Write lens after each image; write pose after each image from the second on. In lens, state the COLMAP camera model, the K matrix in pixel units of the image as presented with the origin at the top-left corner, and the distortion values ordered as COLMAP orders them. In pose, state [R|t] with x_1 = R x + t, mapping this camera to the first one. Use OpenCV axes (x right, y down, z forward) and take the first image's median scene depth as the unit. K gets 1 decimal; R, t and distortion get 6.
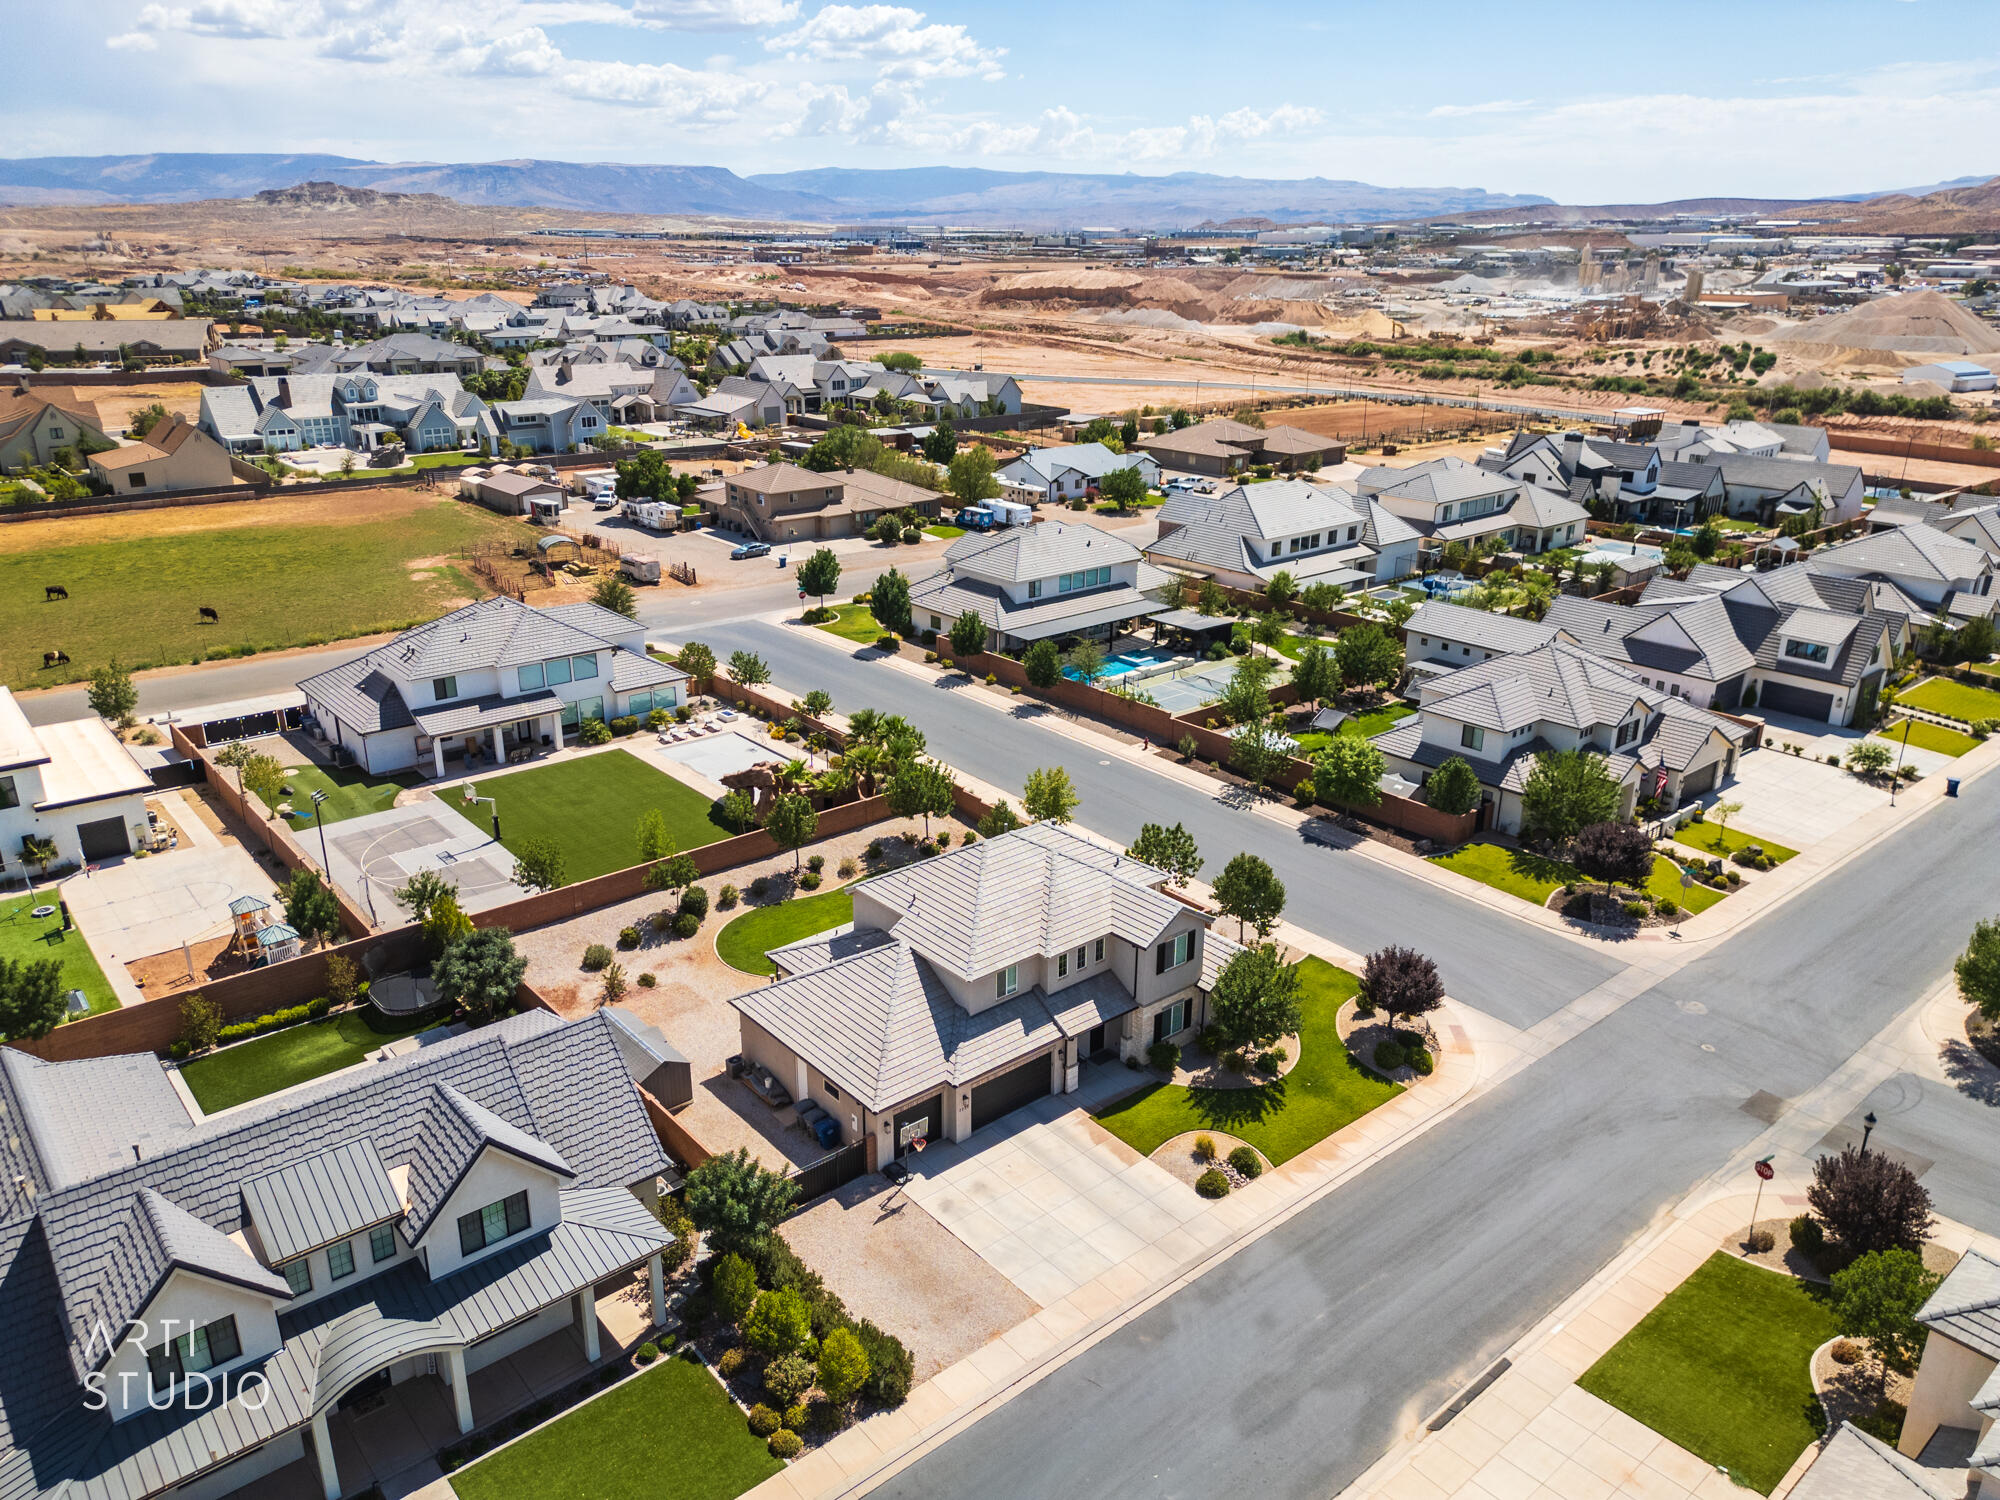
lens RADIAL K [[1426.0, 0, 1000.0], [0, 1426.0, 750.0], [0, 0, 1]] dist [0.071483, -0.069842]
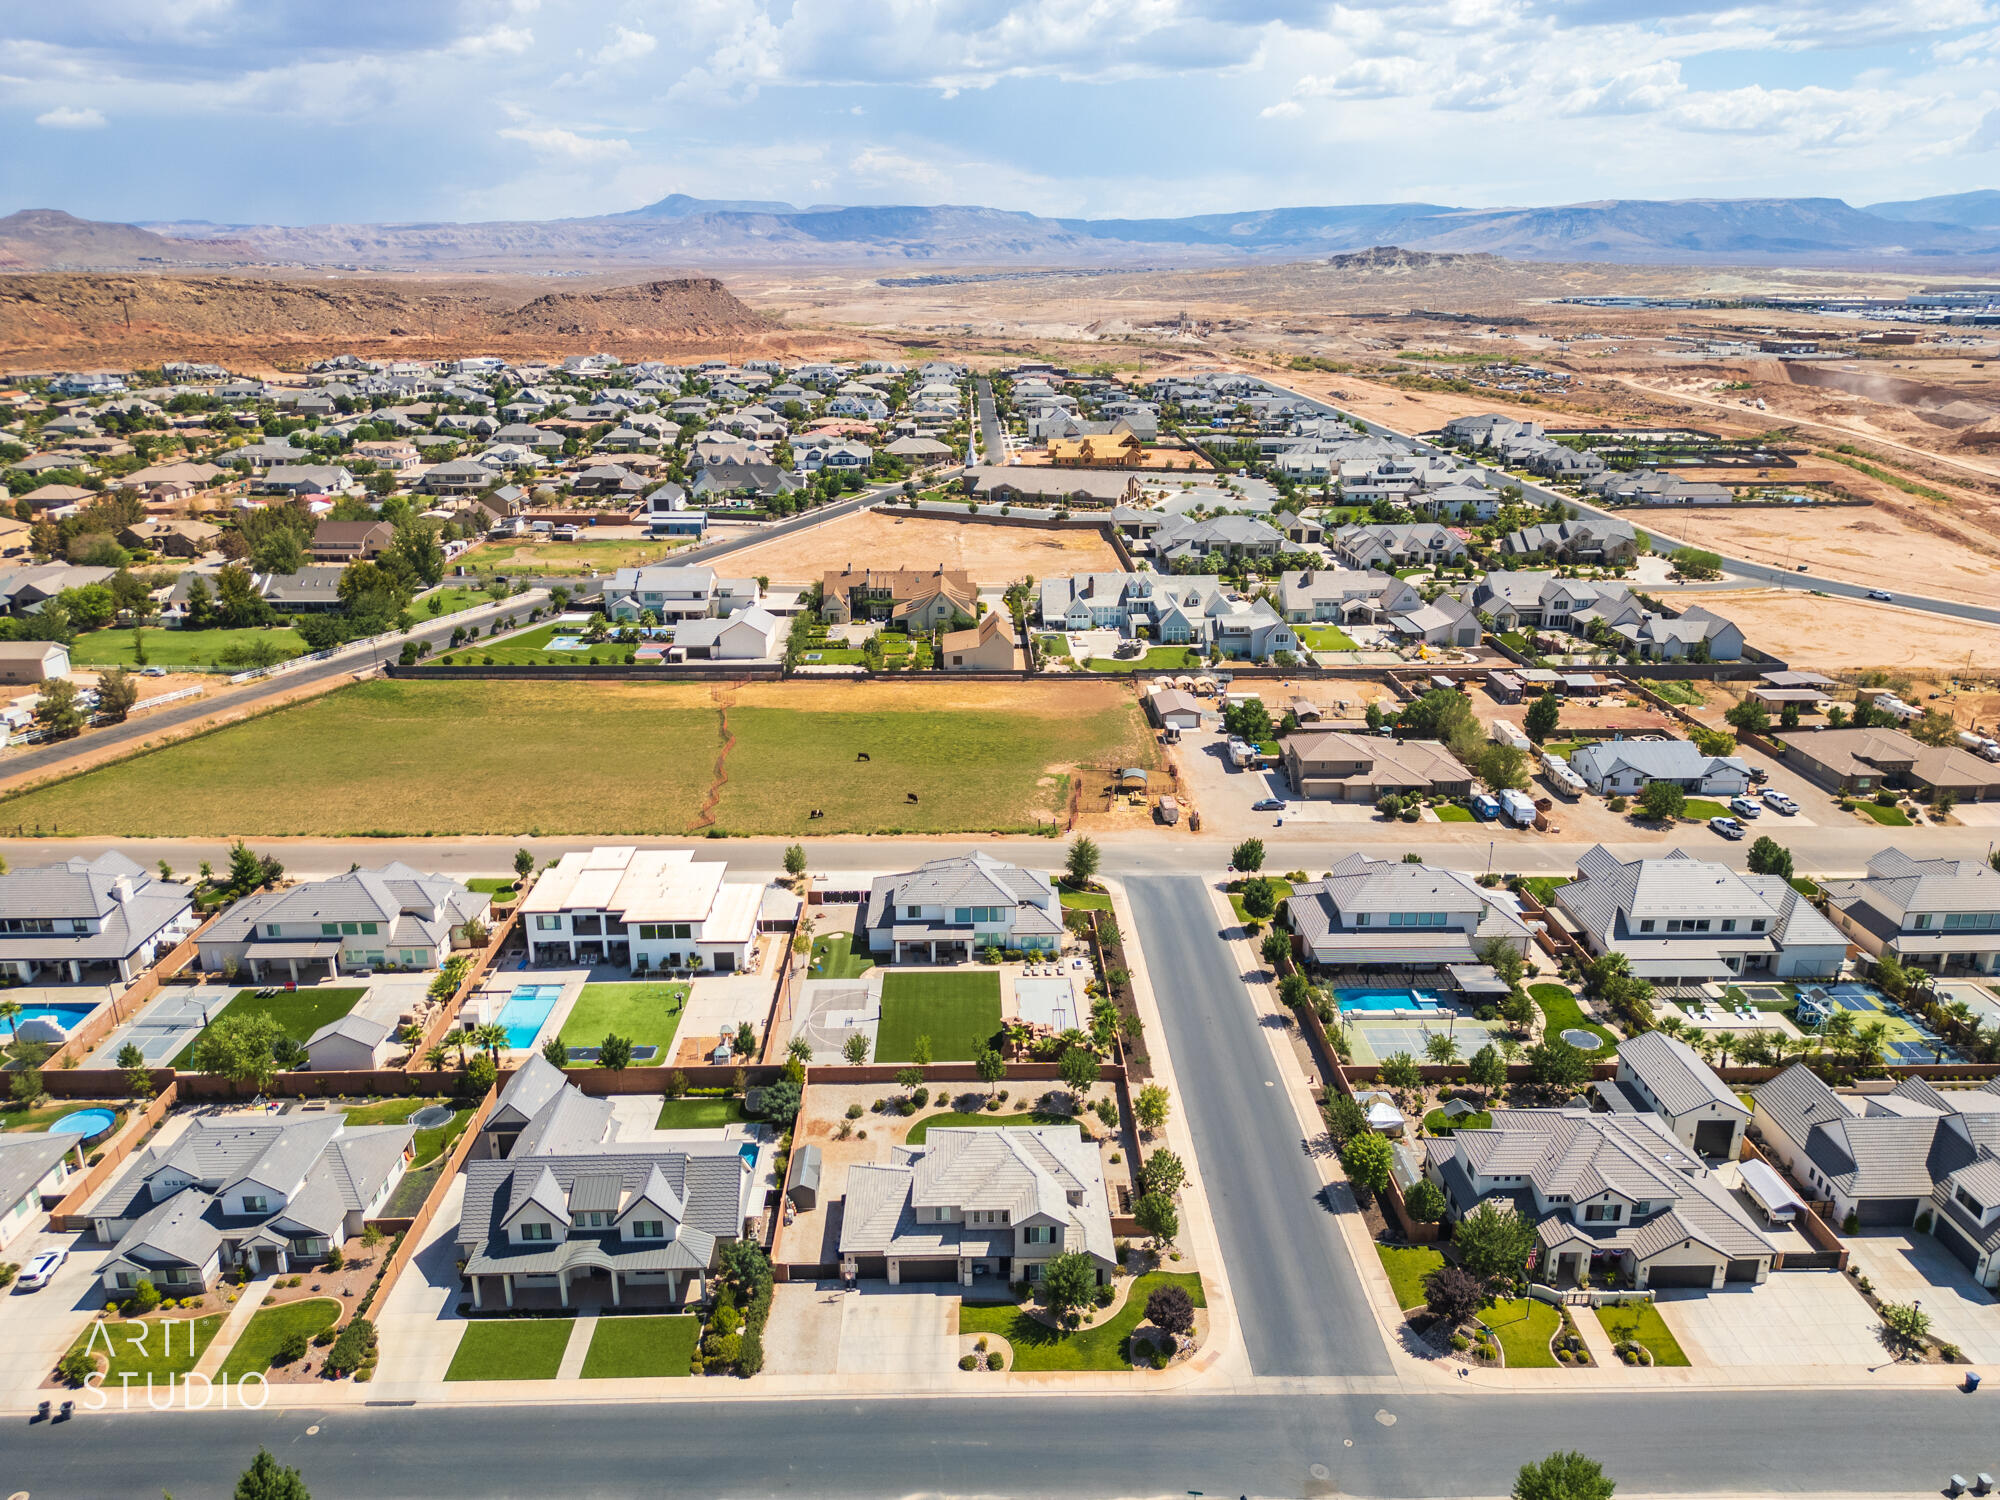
lens RADIAL K [[1419.4, 0, 1000.0], [0, 1419.4, 750.0], [0, 0, 1]] dist [0.060486, -0.062766]
pose [[0.779379, 0.200586, -0.593576, 0.761658], [-0.212553, 0.975835, 0.050675, -0.391091], [0.589397, 0.086671, 0.803181, -0.364838]]
